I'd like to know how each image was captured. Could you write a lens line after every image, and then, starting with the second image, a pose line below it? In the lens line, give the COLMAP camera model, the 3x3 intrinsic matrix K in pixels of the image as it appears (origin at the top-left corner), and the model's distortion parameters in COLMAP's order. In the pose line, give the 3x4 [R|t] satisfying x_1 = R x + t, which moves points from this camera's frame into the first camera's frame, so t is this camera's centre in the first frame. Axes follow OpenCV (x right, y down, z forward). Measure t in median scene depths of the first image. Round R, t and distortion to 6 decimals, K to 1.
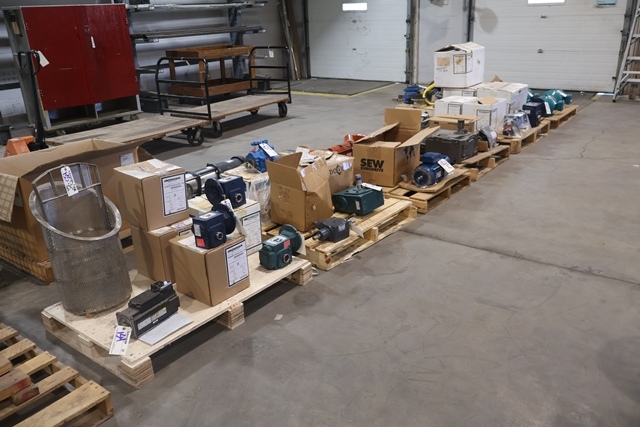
lens RADIAL K [[525.4, 0, 320.7], [0, 525.4, 213.8], [0, 0, 1]] dist [0.003766, 0.004736]
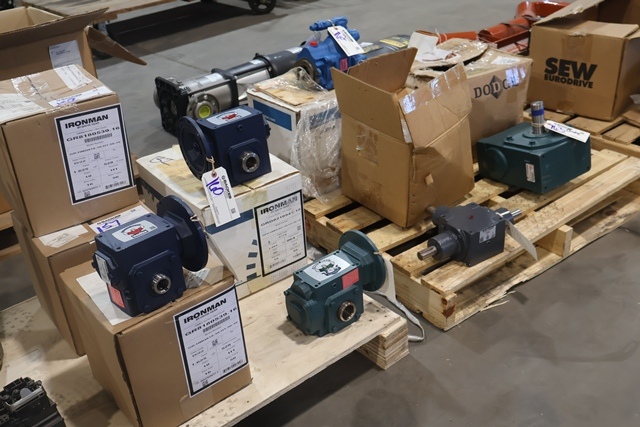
lens RADIAL K [[714.0, 0, 321.2], [0, 714.0, 213.9], [0, 0, 1]] dist [0.015126, 0.000000]
pose [[0.976483, 0.079183, -0.200527, 0.021189], [-0.046945, 0.985887, 0.160698, -0.073339], [0.210422, -0.147505, 0.966419, 0.364909]]
